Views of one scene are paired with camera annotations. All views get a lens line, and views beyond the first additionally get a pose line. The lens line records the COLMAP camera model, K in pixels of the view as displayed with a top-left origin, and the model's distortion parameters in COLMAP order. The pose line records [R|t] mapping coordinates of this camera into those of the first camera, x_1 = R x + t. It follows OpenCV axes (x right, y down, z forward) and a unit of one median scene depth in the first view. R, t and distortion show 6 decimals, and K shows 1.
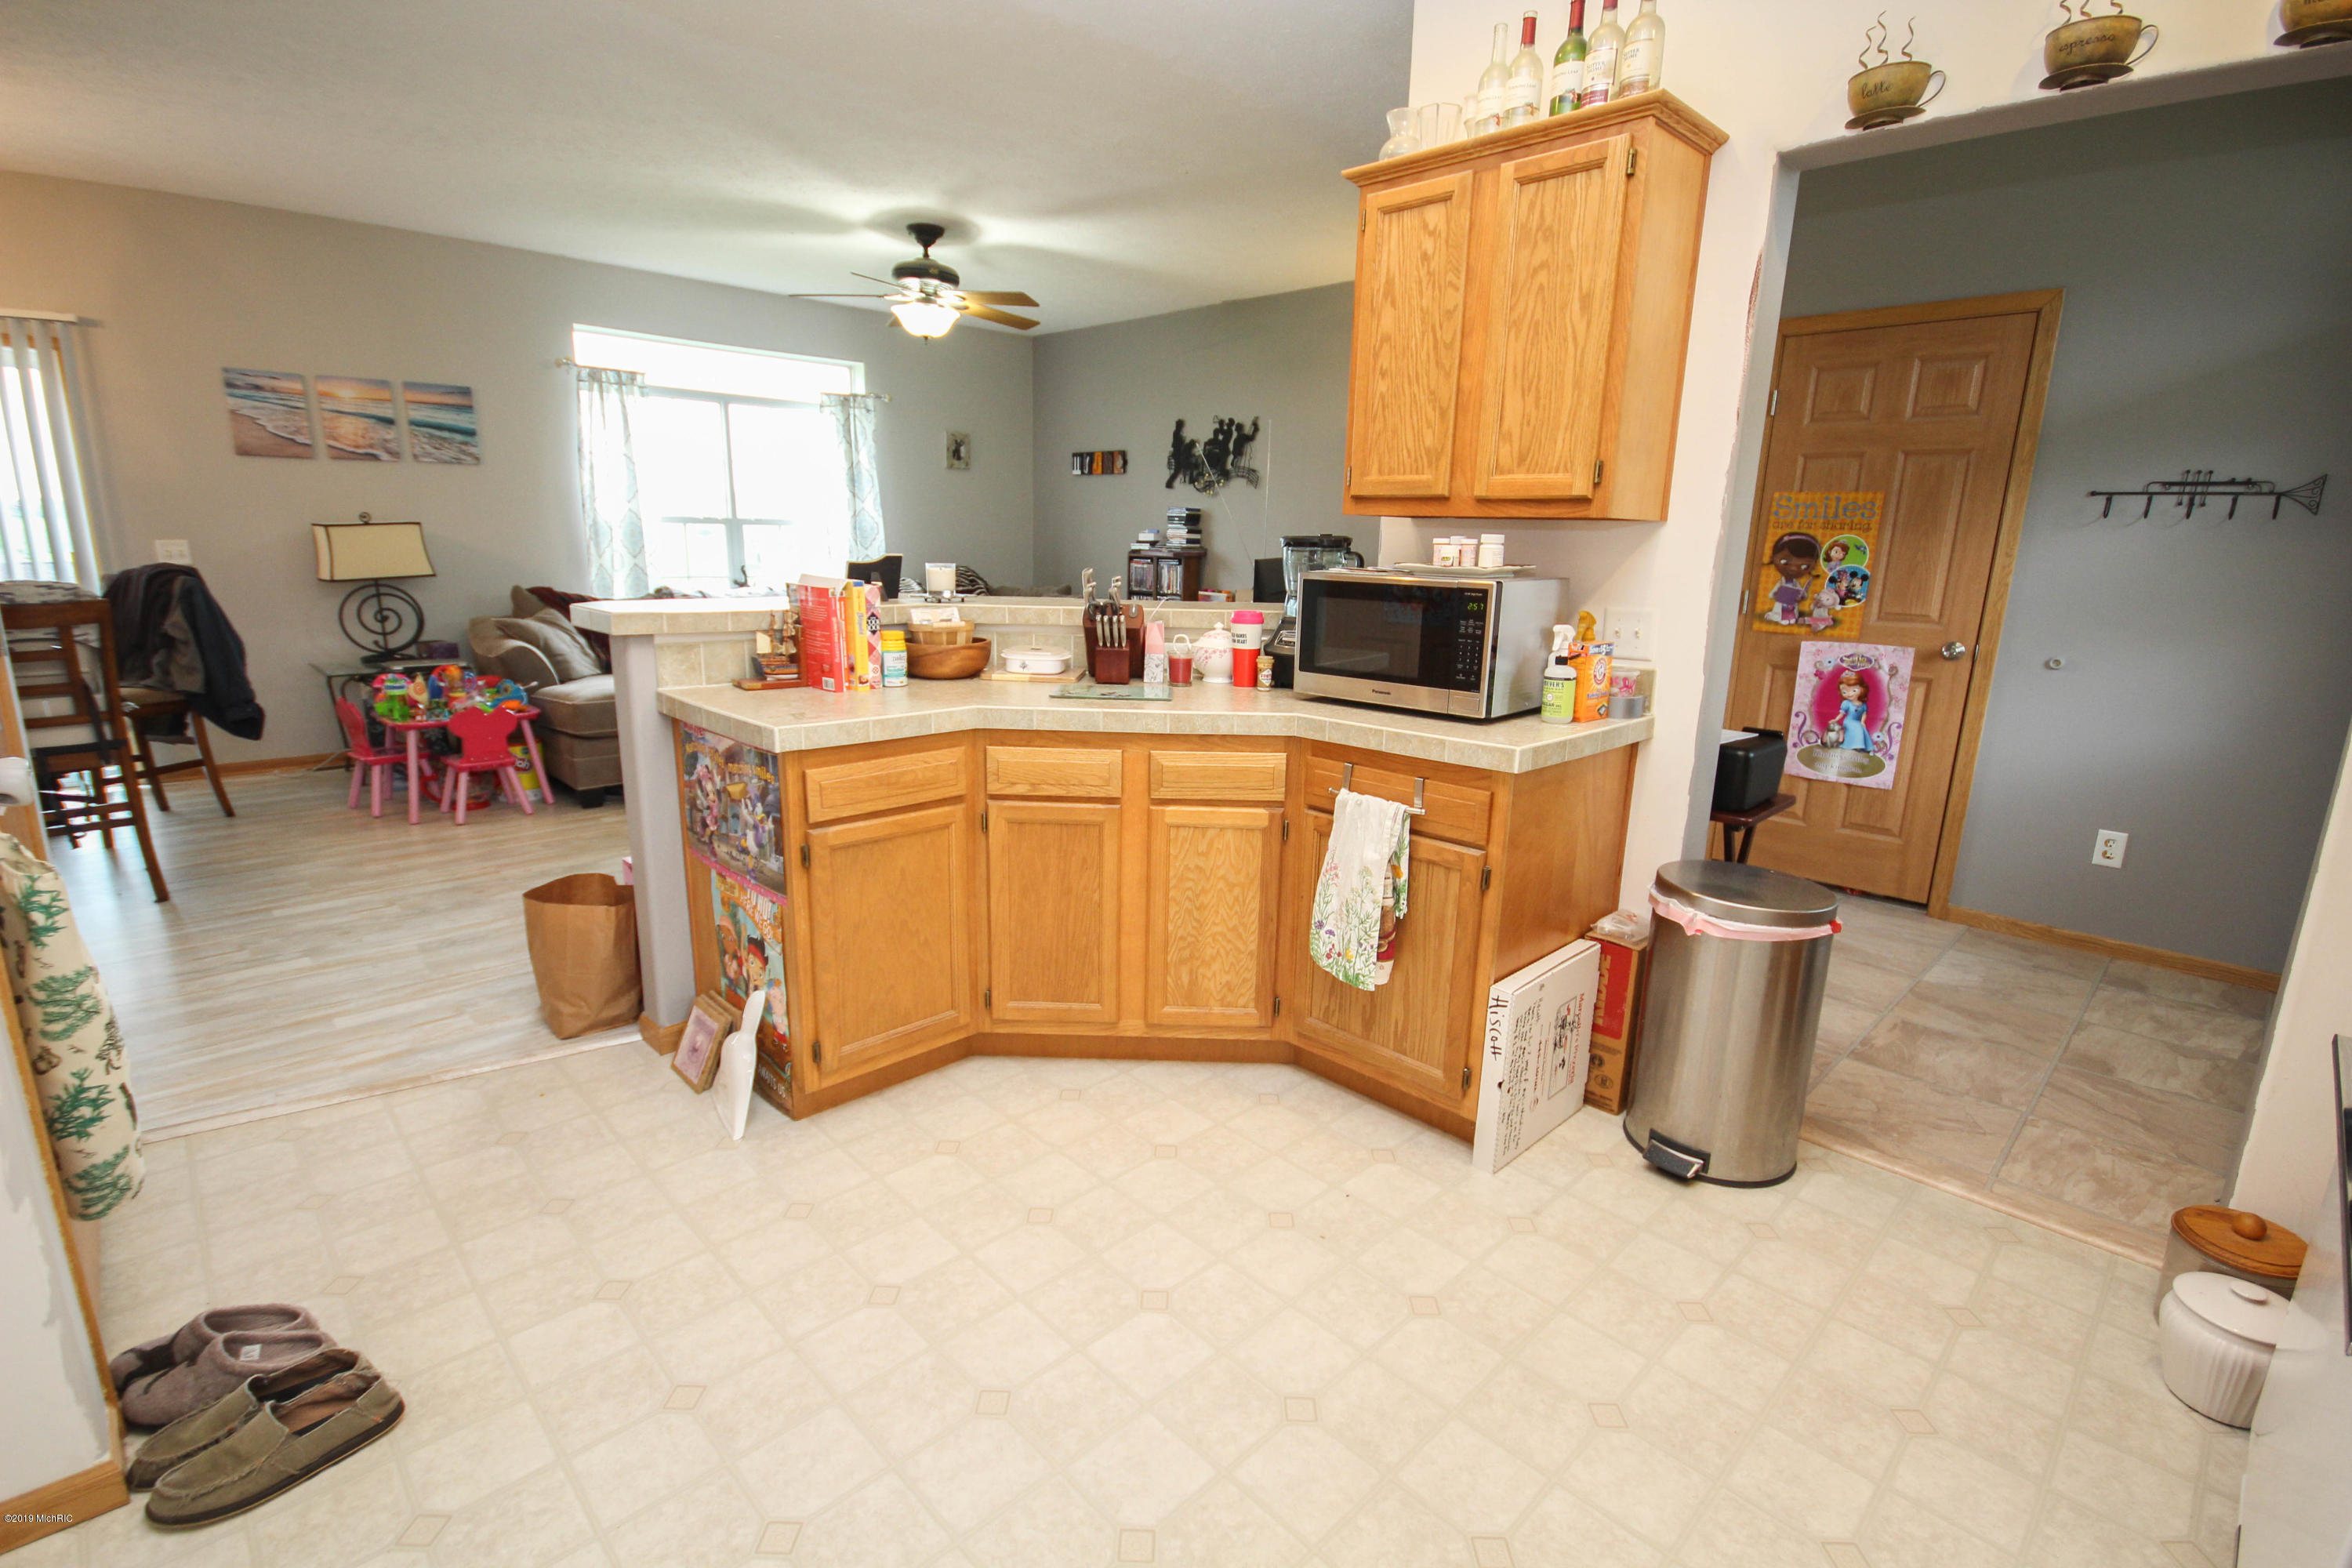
lens RADIAL K [[1070.4, 0, 1176.1], [0, 1070.4, 789.0], [0, 0, 1]] dist [0.002495, 0.000117]
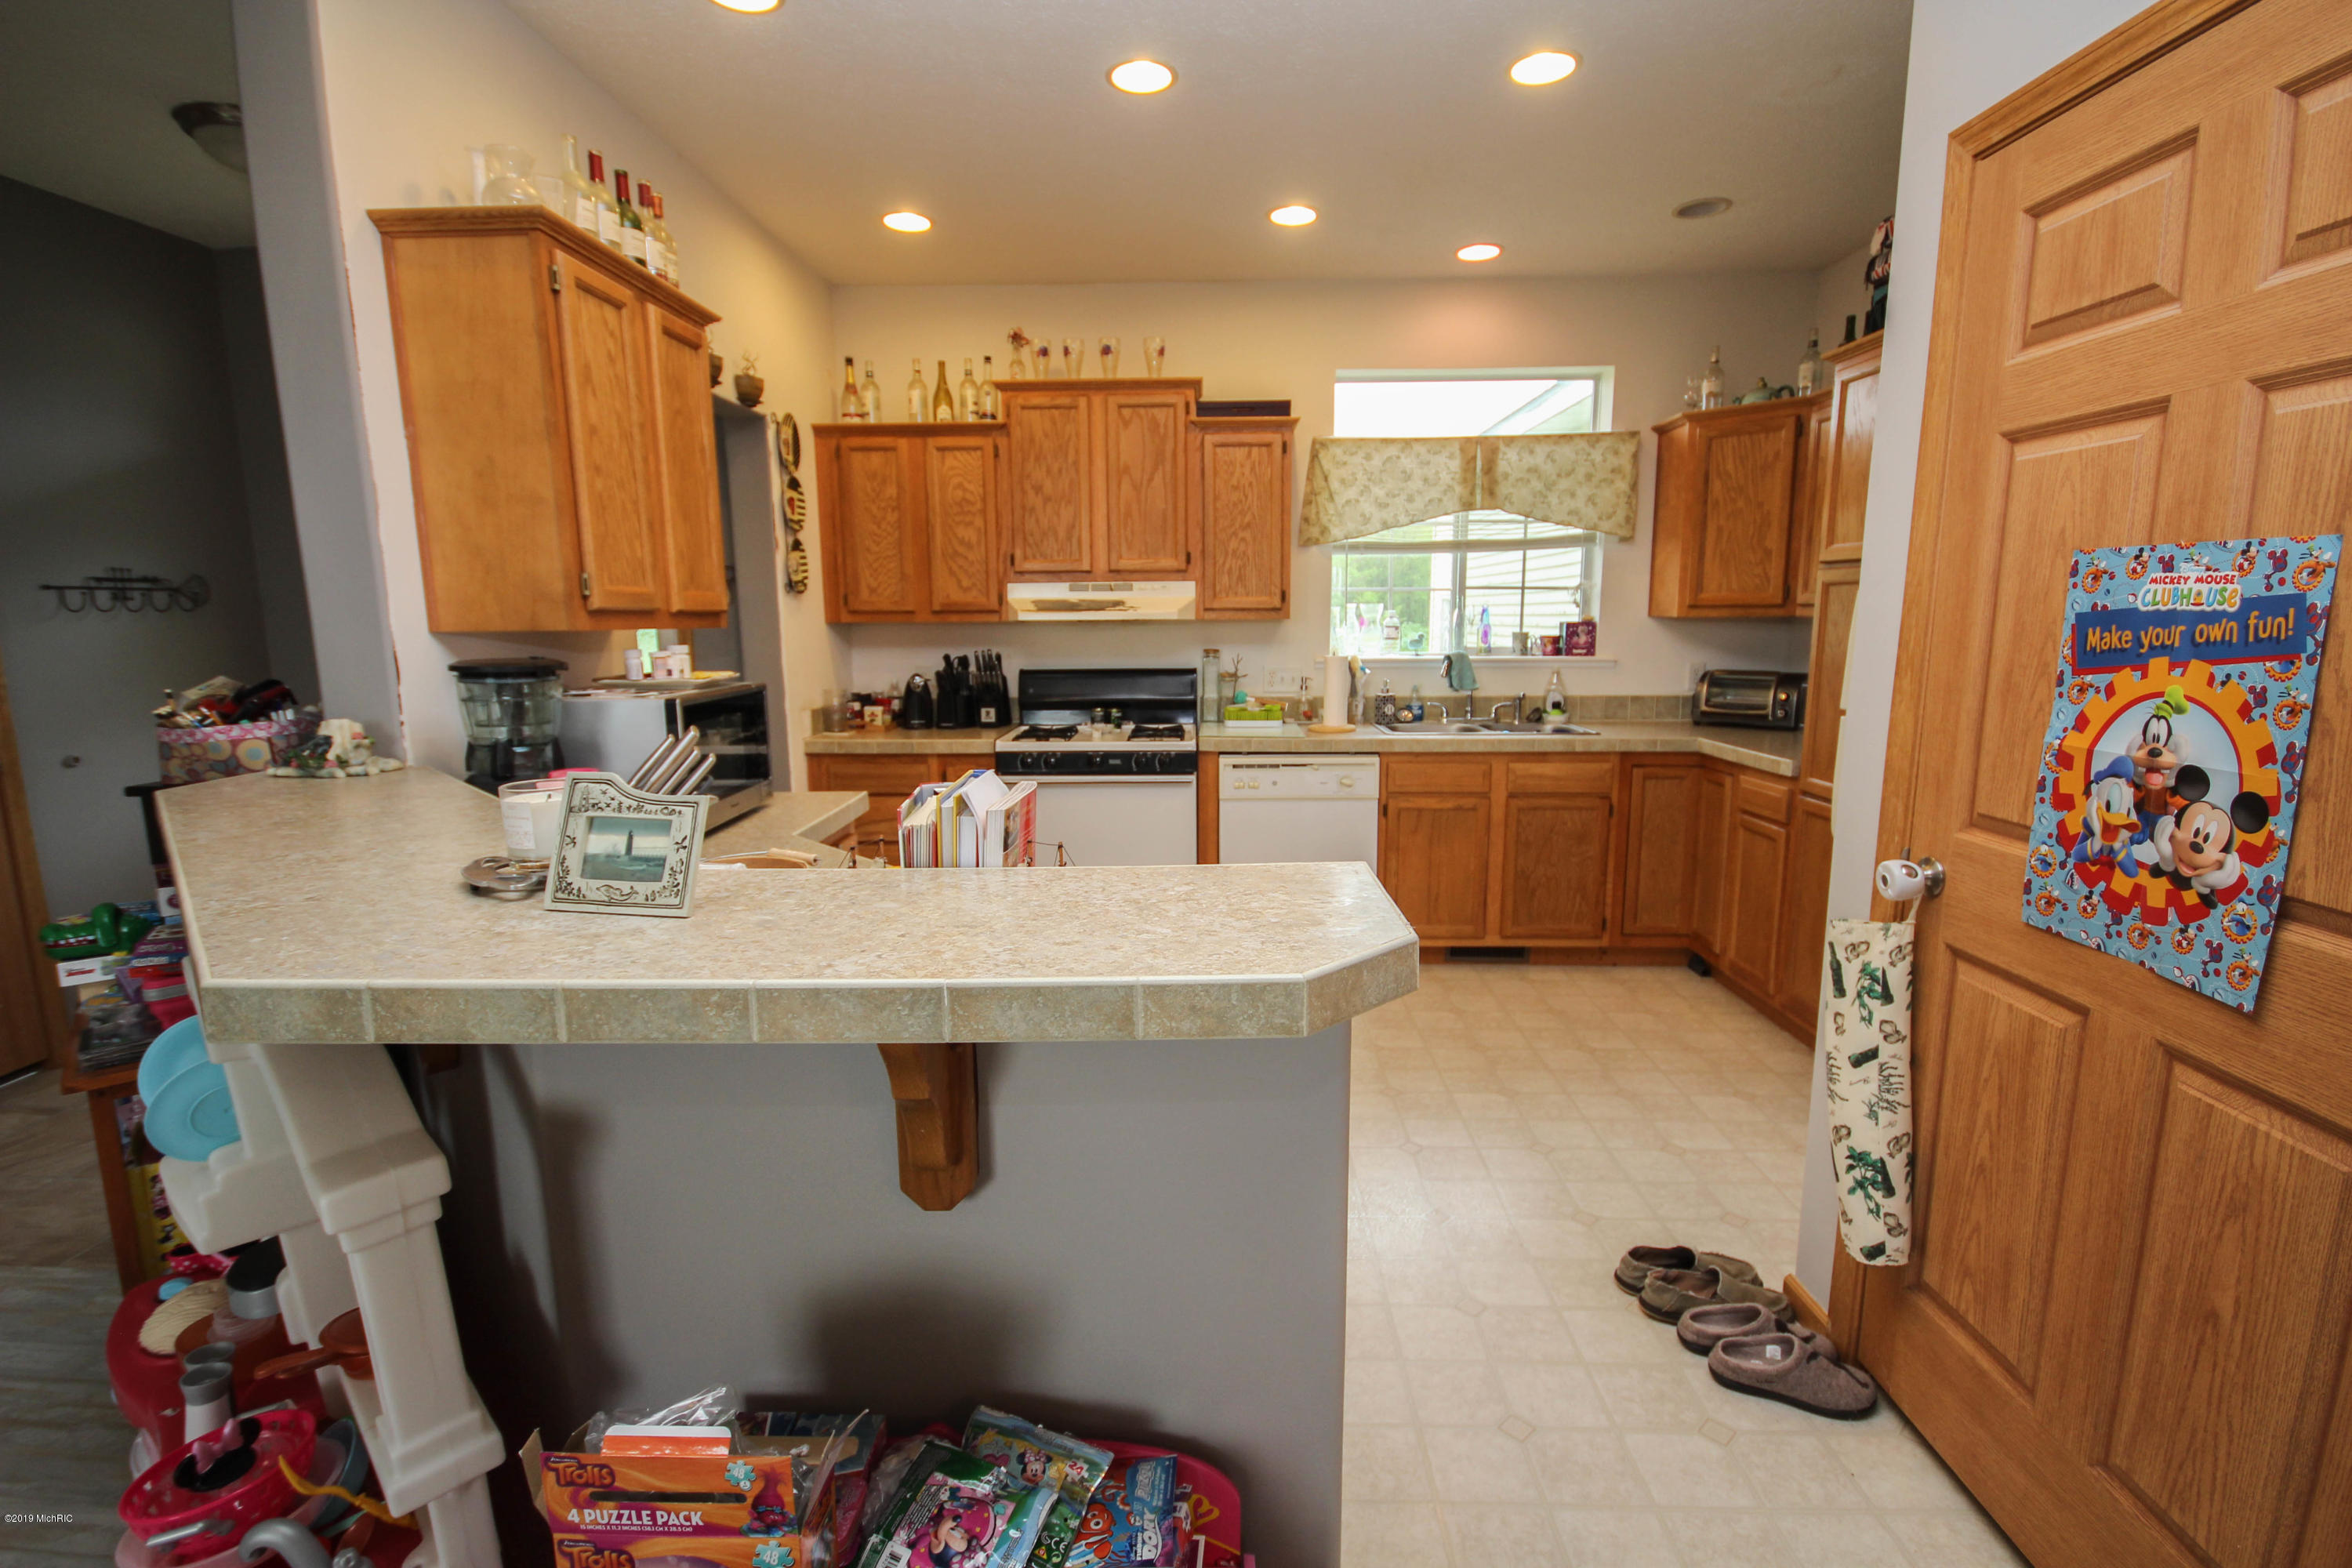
lens RADIAL K [[1082.3, 0, 1174.1], [0, 1082.3, 786.1], [0, 0, 1]] dist [0.015621, -0.015068]
pose [[-0.694972, -0.130560, 0.707084, -0.474807], [0.160458, 0.930418, 0.329507, -0.219729], [-0.700905, 0.342456, -0.625665, 0.791627]]
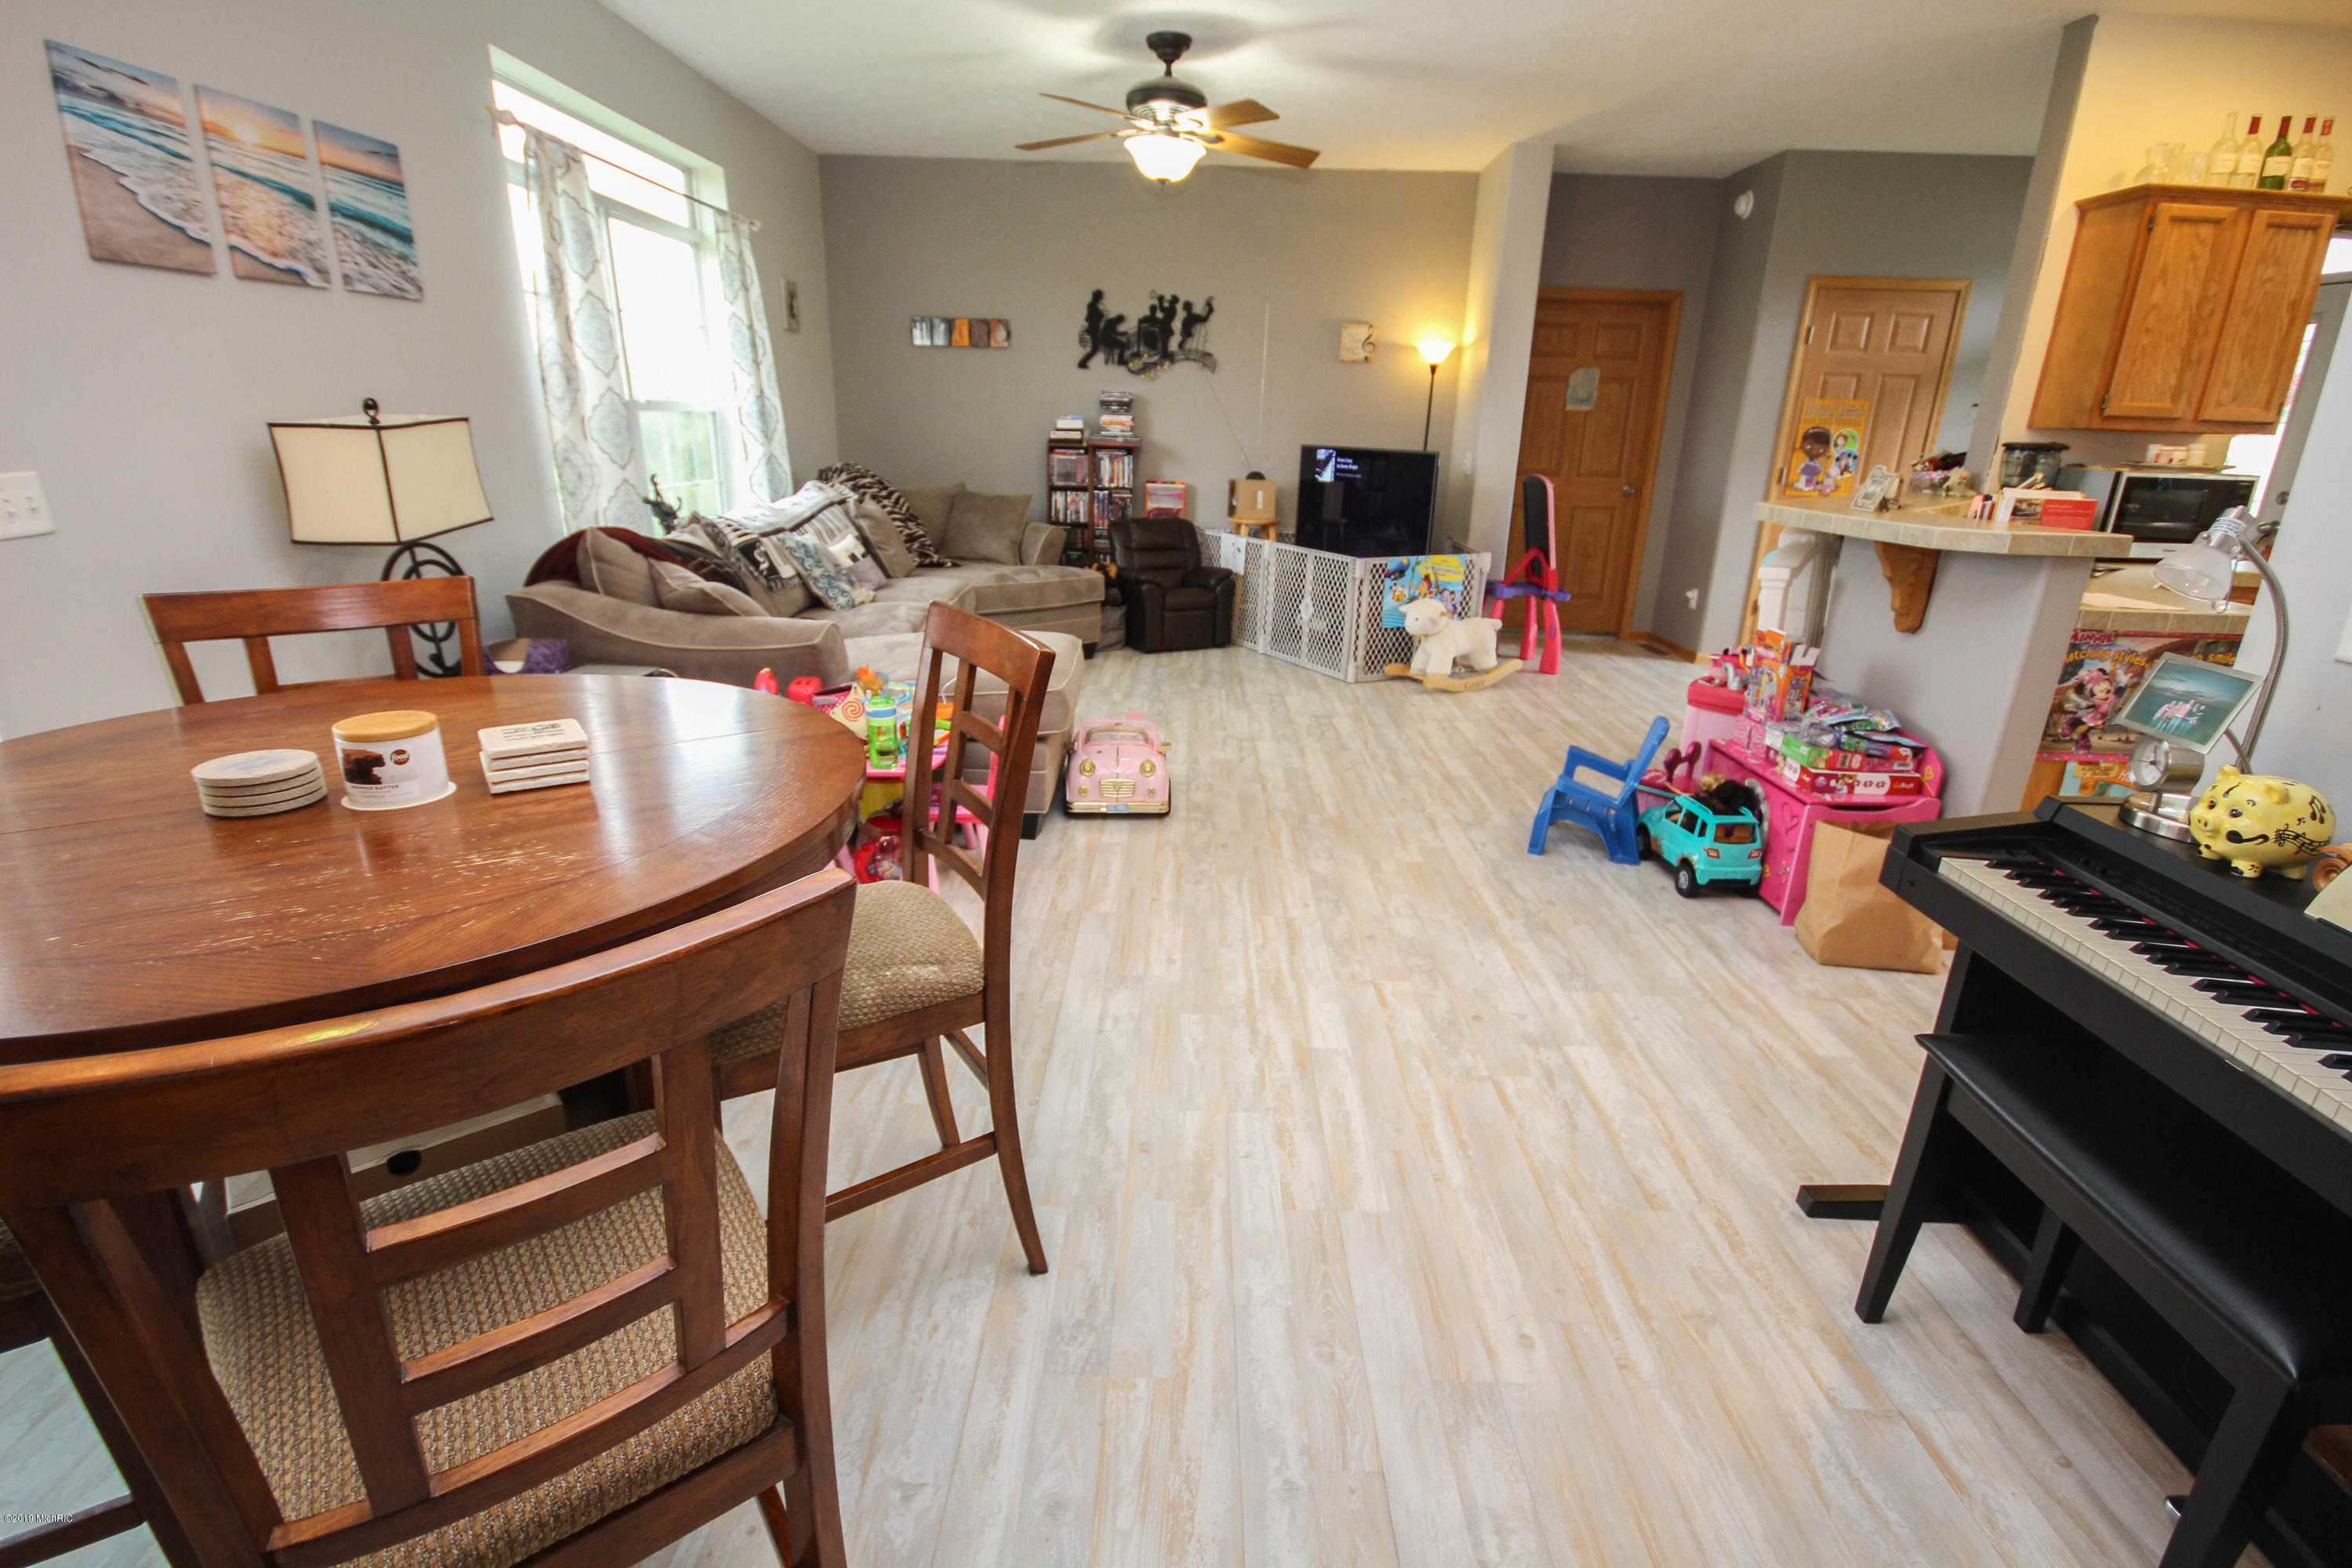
lens RADIAL K [[1077.3, 0, 1176.0], [0, 1077.3, 784.0], [0, 0, 1]] dist [0.011607, -0.013074]
pose [[0.708313, -0.230348, 0.667257, -1.130839], [0.156522, 0.972980, 0.169735, -0.147217], [-0.688326, -0.015785, 0.725229, 0.505730]]
